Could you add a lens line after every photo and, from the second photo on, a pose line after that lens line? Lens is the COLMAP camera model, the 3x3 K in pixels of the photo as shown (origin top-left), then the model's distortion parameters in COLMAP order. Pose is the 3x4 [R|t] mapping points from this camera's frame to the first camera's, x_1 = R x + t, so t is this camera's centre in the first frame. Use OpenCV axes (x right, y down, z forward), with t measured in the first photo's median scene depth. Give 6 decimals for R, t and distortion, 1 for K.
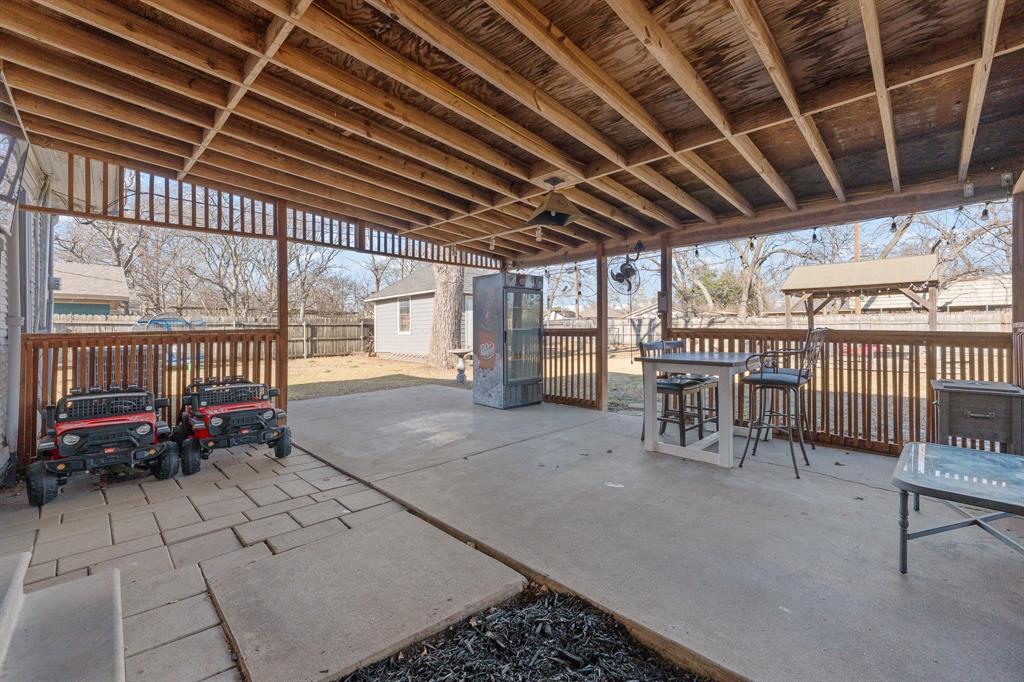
lens RADIAL K [[419.0, 0, 511.7], [0, 419.0, 352.6], [0, 0, 1]] dist [0.000929, 0.000078]
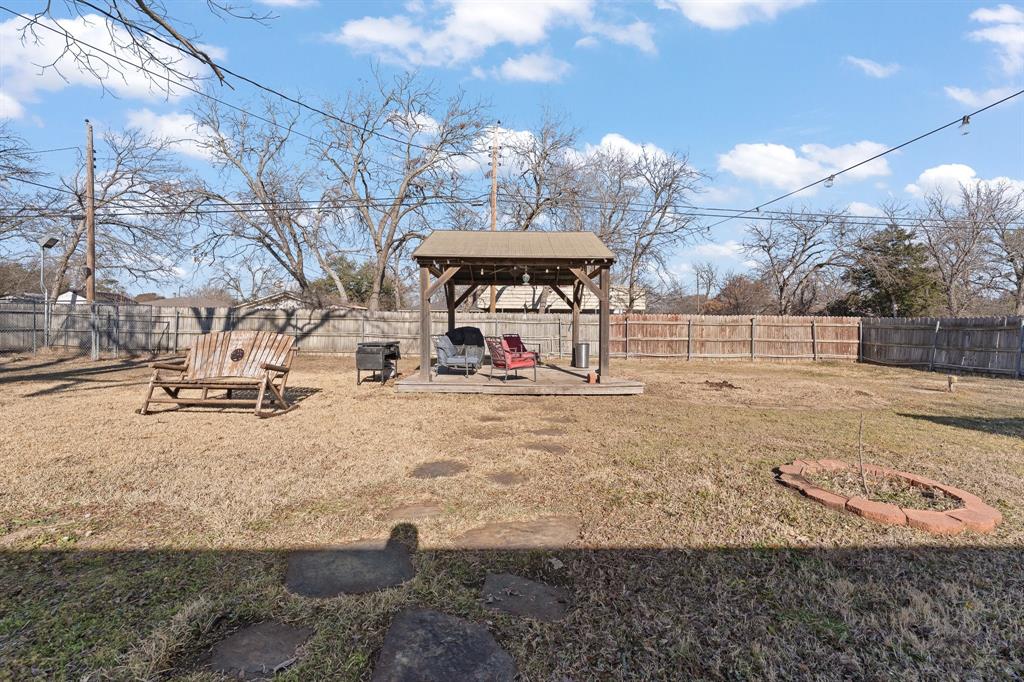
lens RADIAL K [[419.0, 0, 511.7], [0, 419.0, 352.6], [0, 0, 1]] dist [0.000929, 0.000078]
pose [[0.709046, -0.014840, 0.705006, 0.188070], [0.018681, 0.999823, 0.002258, -0.009760], [-0.704915, 0.011569, 0.709198, 0.282440]]
